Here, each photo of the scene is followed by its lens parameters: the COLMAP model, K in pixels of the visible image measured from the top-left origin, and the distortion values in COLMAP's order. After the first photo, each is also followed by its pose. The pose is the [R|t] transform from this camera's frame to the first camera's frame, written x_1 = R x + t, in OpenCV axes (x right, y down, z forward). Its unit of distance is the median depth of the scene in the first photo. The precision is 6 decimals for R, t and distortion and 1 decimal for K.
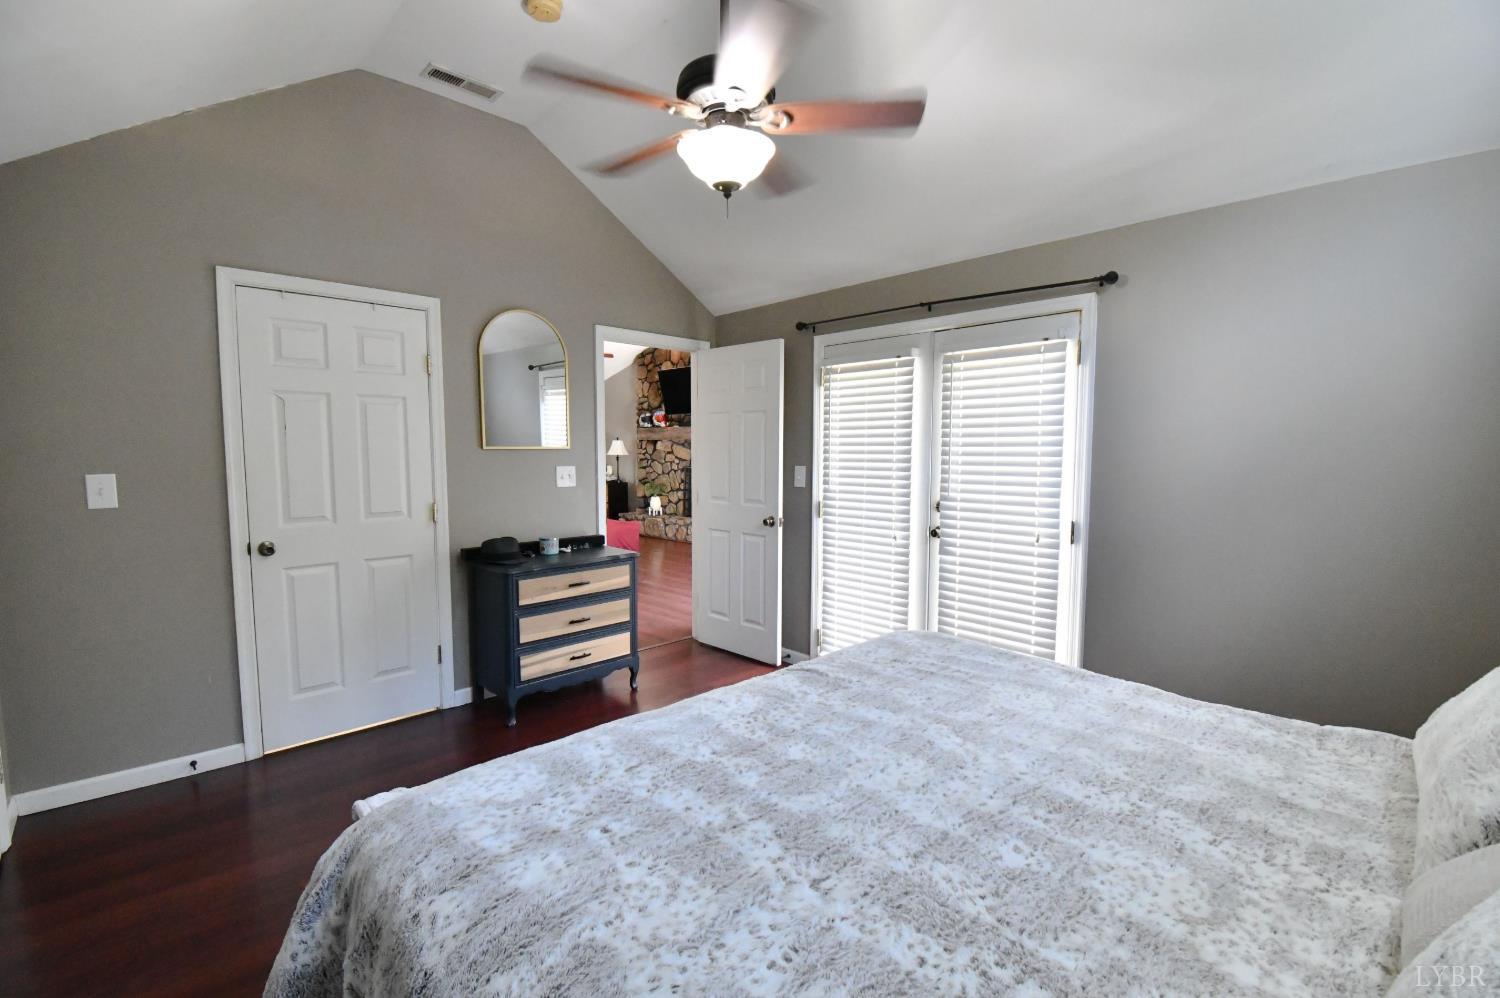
lens RADIAL K [[660.8, 0, 758.1], [0, 660.8, 500.5], [0, 0, 1]] dist [0.021683, -0.027923]
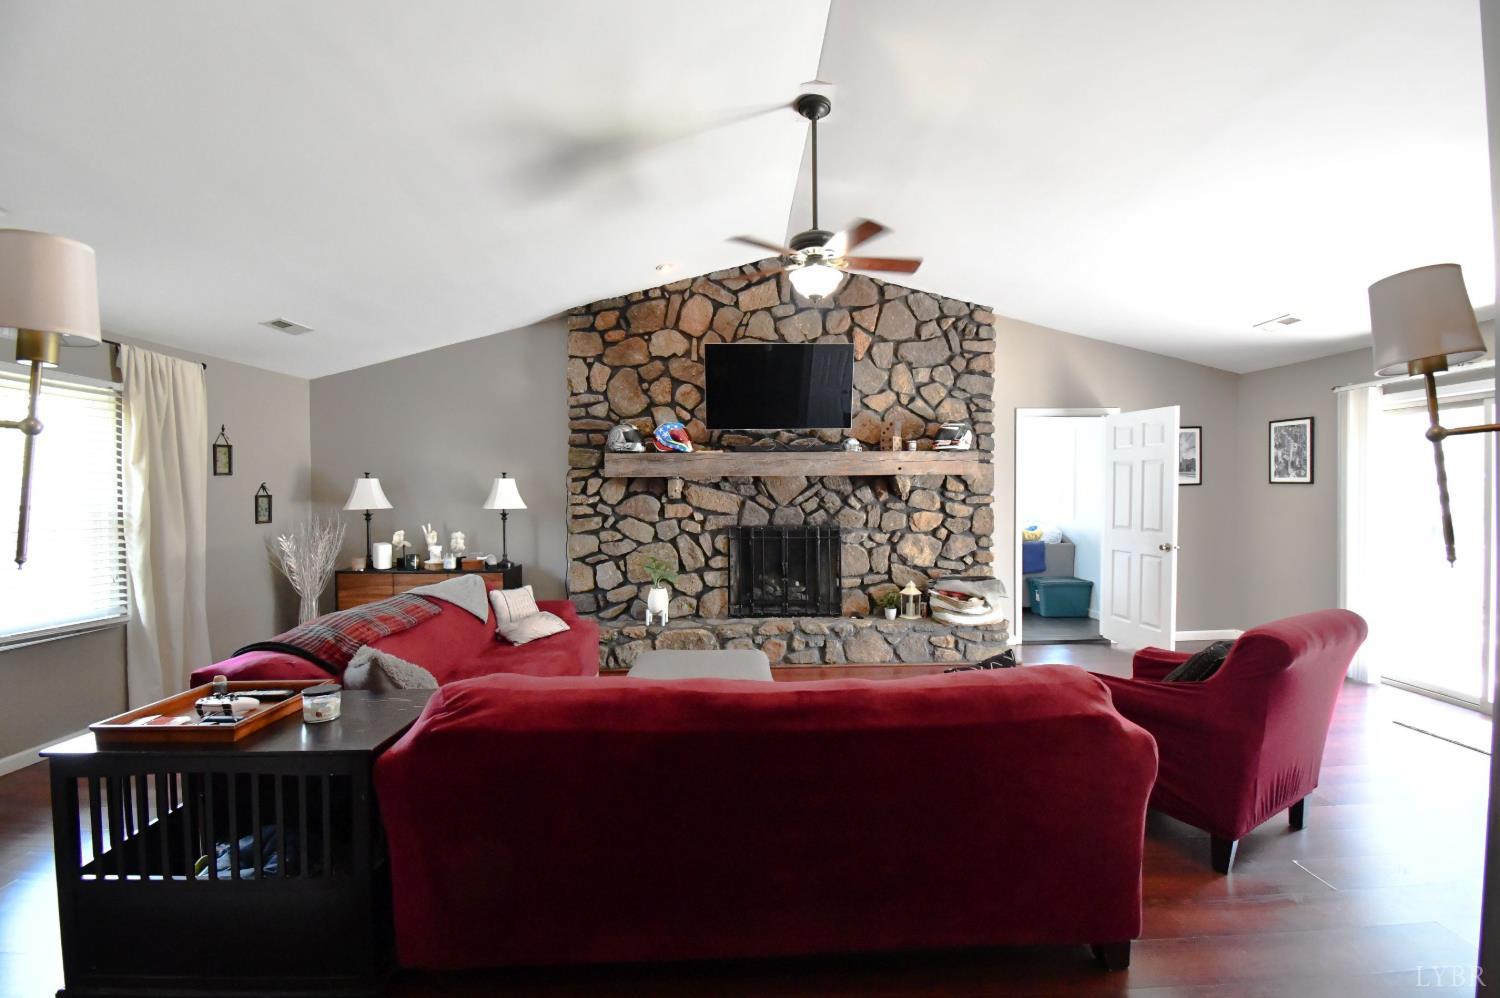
lens RADIAL K [[660.8, 0, 758.1], [0, 660.8, 500.5], [0, 0, 1]] dist [0.021683, -0.027923]
pose [[0.684396, -0.019017, 0.728863, -0.470975], [0.068658, 0.996899, -0.038459, -0.047520], [-0.725871, 0.076363, 0.683579, 0.585580]]
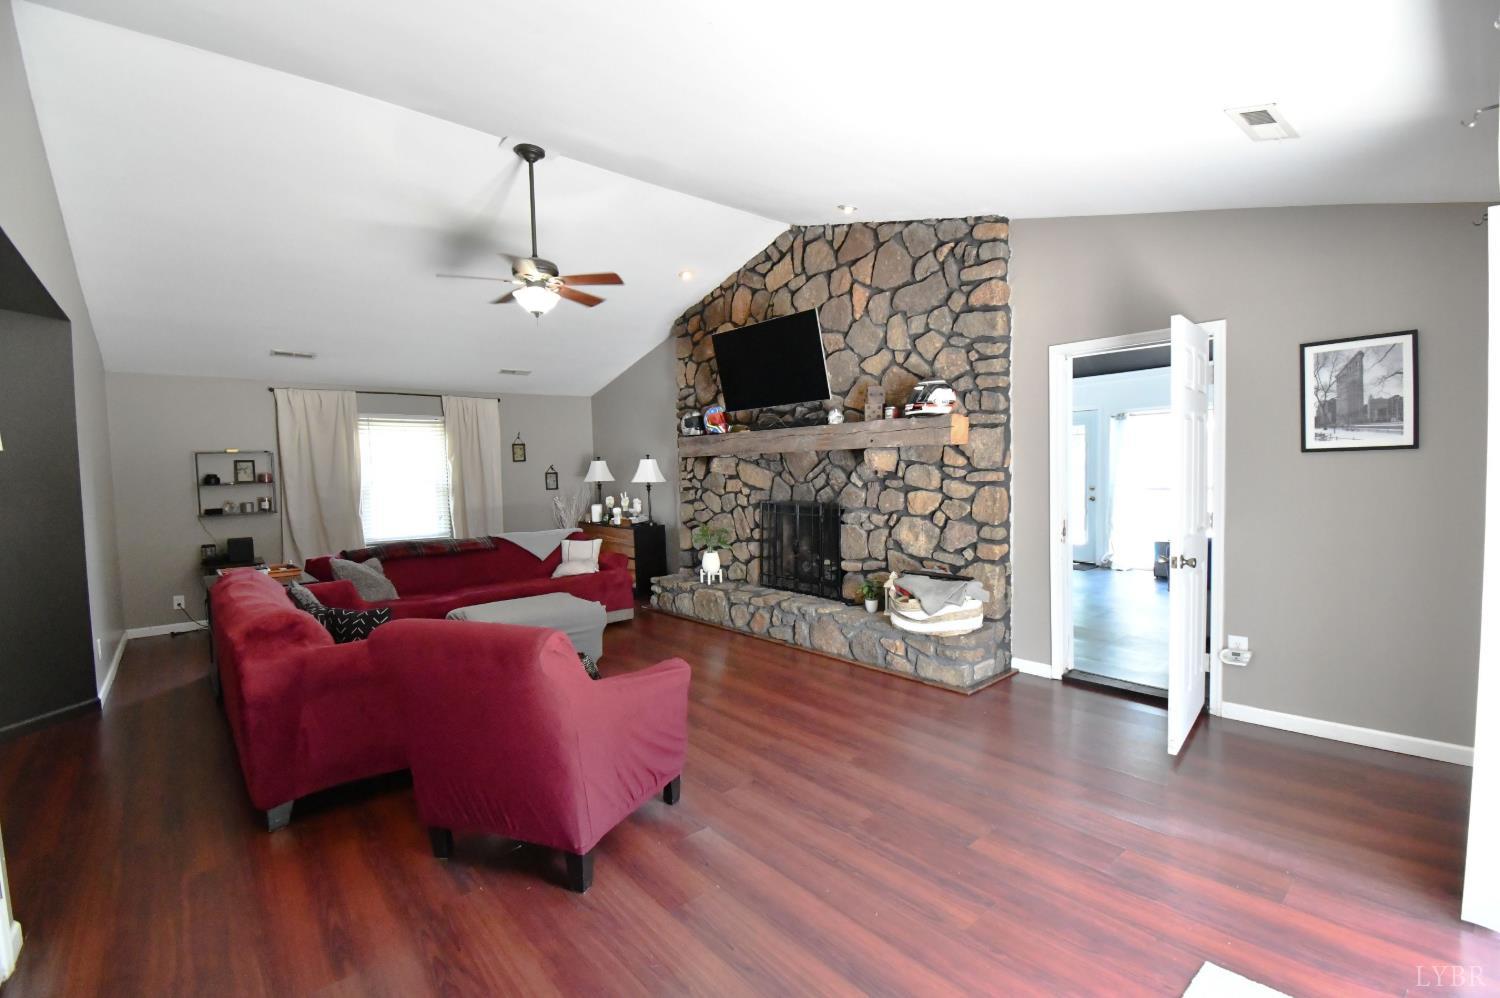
lens RADIAL K [[660.8, 0, 758.1], [0, 660.8, 500.5], [0, 0, 1]] dist [0.021683, -0.027923]
pose [[0.997581, -0.025107, -0.064827, -0.073000], [0.023308, 0.999326, -0.028359, -0.033572], [0.065495, 0.026780, 0.997493, 0.407814]]
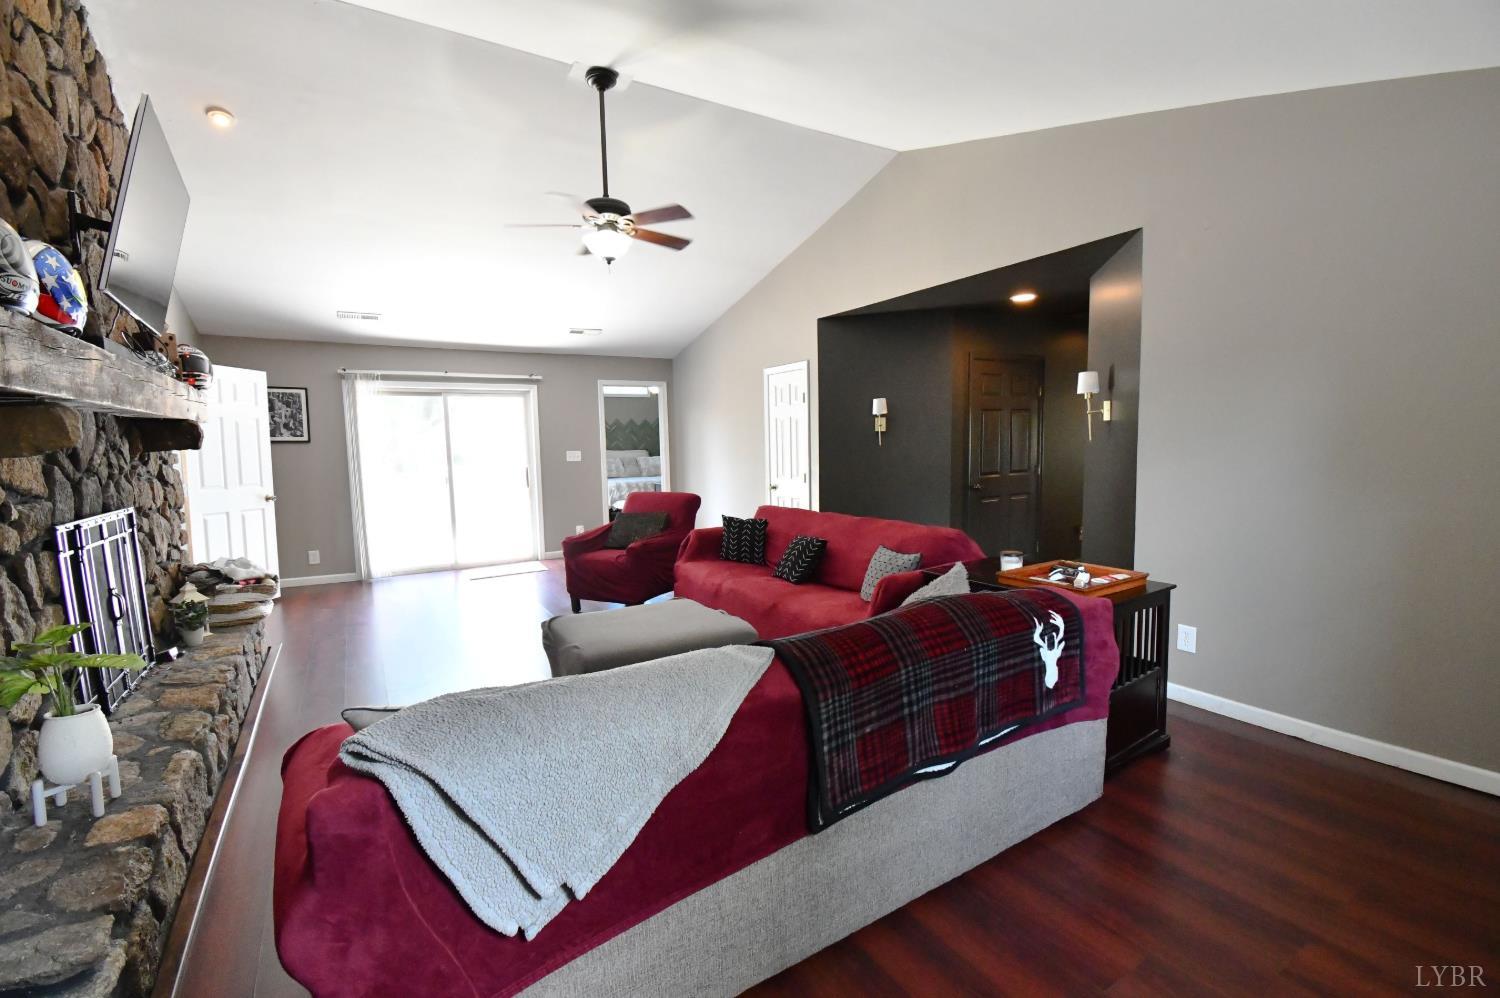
lens RADIAL K [[660.8, 0, 758.1], [0, 660.8, 500.5], [0, 0, 1]] dist [0.021683, -0.027923]
pose [[-0.973832, -0.005088, 0.227211, -0.376511], [0.033987, 0.985246, 0.167734, -0.085237], [-0.224712, 0.171067, -0.959292, 1.112059]]
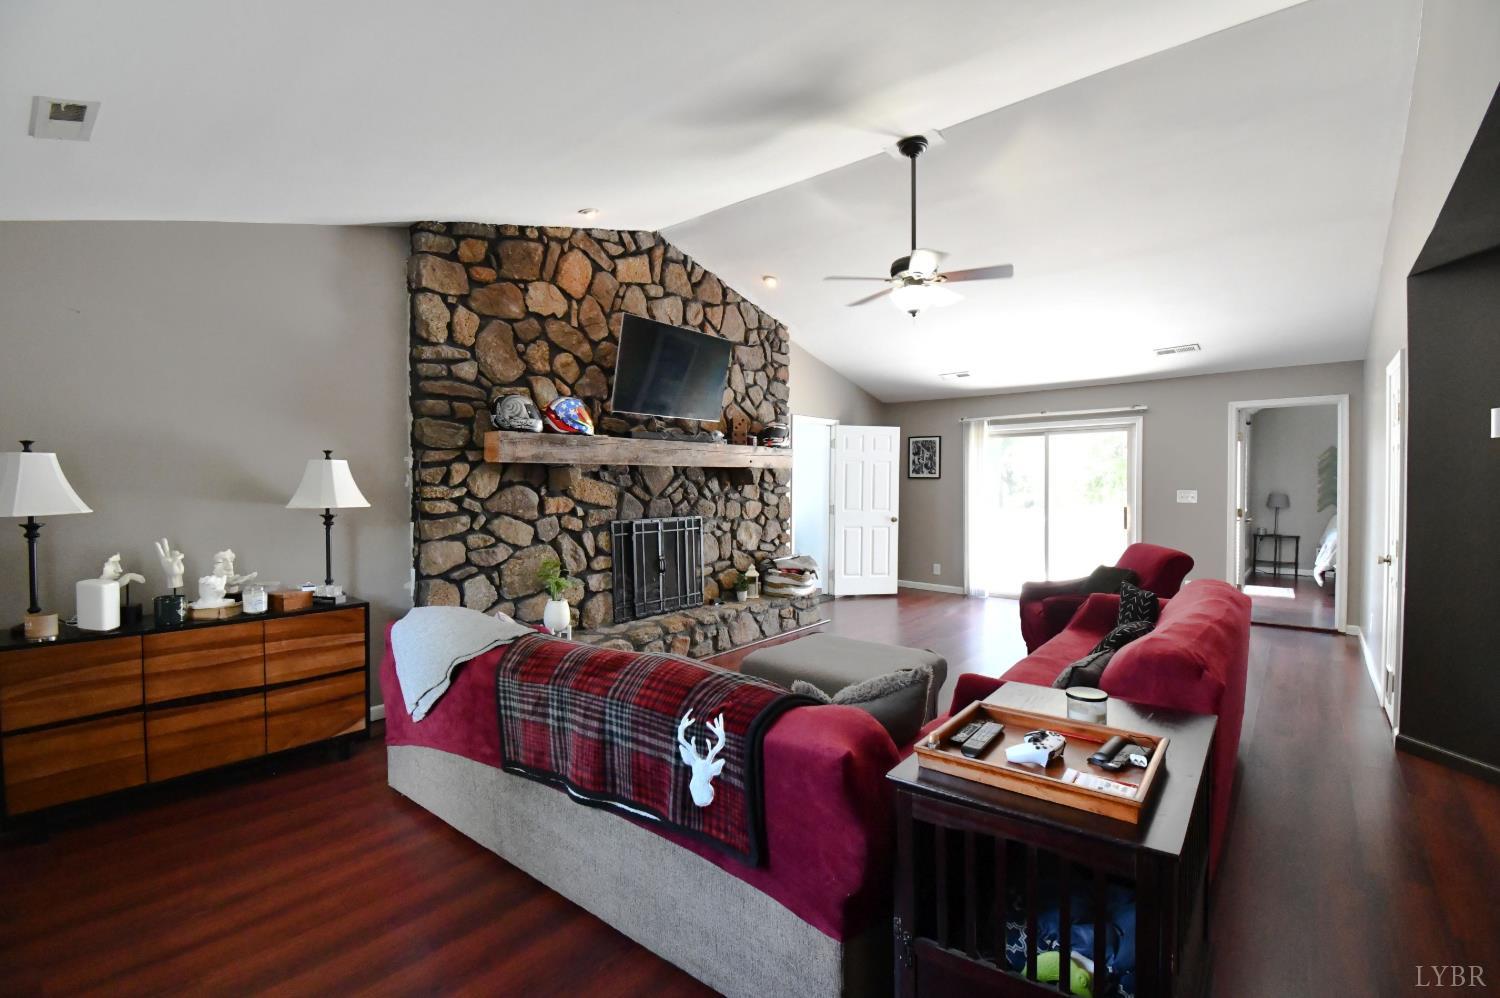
lens RADIAL K [[660.8, 0, 758.1], [0, 660.8, 500.5], [0, 0, 1]] dist [0.021683, -0.027923]
pose [[-0.105143, -0.029171, 0.994029, -0.577808], [0.086680, 0.995497, 0.038382, -0.072256], [-0.990672, 0.090198, -0.102141, 0.905894]]
